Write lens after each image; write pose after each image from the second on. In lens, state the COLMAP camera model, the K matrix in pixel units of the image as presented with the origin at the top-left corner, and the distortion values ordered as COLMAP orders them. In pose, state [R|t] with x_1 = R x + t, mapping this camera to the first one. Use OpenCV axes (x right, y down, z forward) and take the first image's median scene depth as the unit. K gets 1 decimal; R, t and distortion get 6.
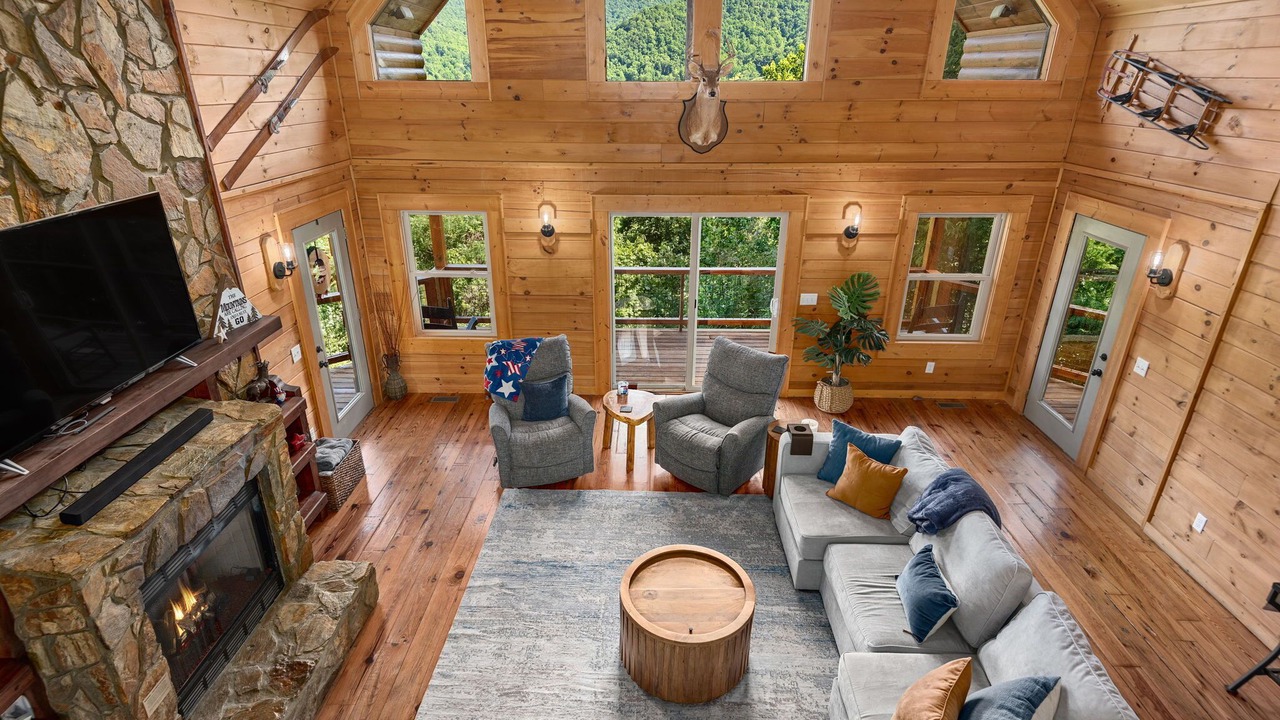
lens RADIAL K [[663.4, 0, 627.6], [0, 663.4, 367.4], [0, 0, 1]] dist [0.049664, -0.011681]
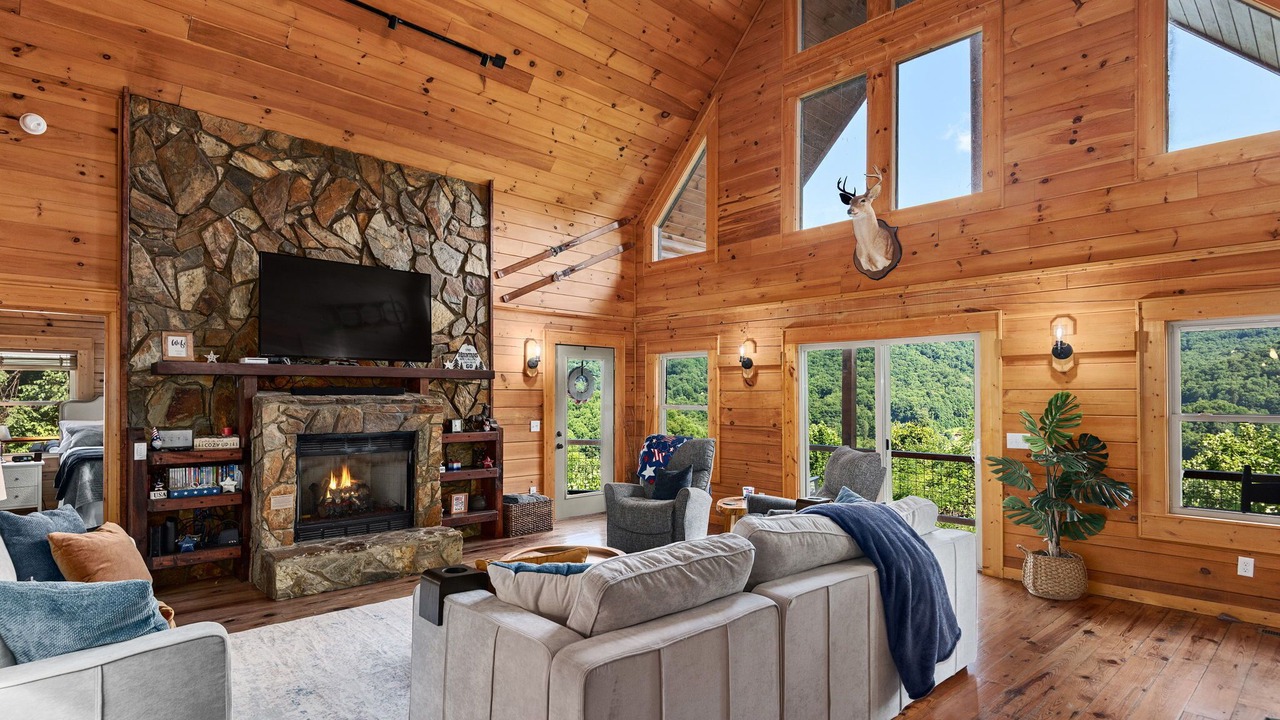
lens RADIAL K [[663.4, 0, 618.4], [0, 663.4, 394.8], [0, 0, 1]] dist [0.049664, -0.011681]
pose [[0.700174, 0.011894, -0.713873, 0.585059], [-0.294956, 0.915369, -0.274045, 0.235404], [0.650198, 0.402440, 0.644426, 0.184477]]
